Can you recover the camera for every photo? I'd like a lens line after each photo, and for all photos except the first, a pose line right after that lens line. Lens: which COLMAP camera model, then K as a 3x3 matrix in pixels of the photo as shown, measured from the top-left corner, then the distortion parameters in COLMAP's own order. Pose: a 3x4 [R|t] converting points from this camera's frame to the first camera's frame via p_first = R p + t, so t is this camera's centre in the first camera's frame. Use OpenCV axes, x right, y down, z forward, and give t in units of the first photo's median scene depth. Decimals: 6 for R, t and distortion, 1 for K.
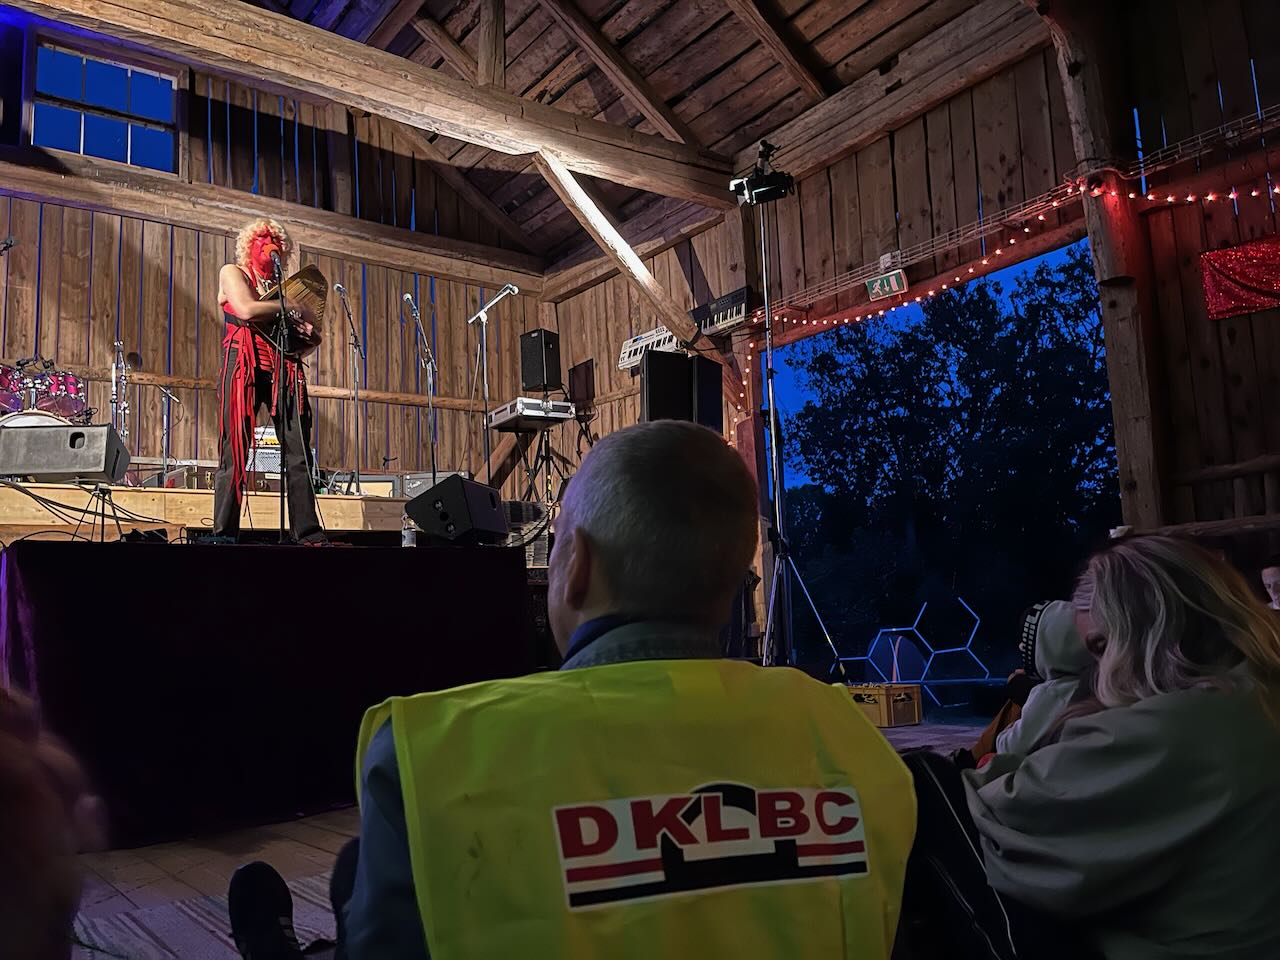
lens RADIAL K [[963.0, 0, 638.8], [0, 963.0, 503.0], [0, 0, 1]] dist [0.072484, -0.102138]
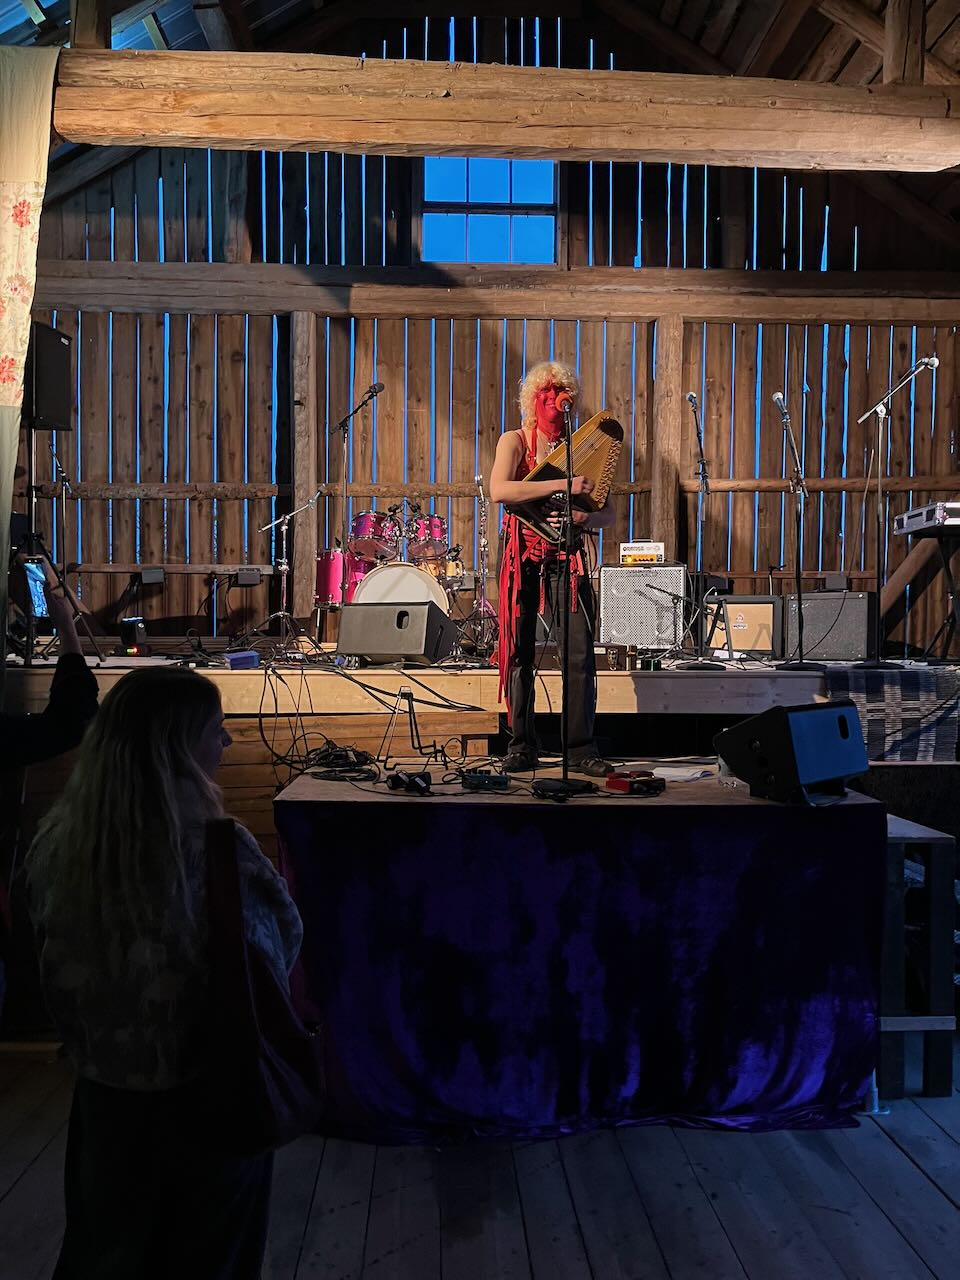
lens RADIAL K [[963.0, 0, 478.3], [0, 963.0, 652.7], [0, 0, 1]] dist [0.072484, -0.102138]
pose [[0.815686, 0.060234, -0.575350, 0.023827], [0.023760, 0.990237, 0.137355, -0.100429], [0.578006, -0.125709, 0.806292, 0.166544]]
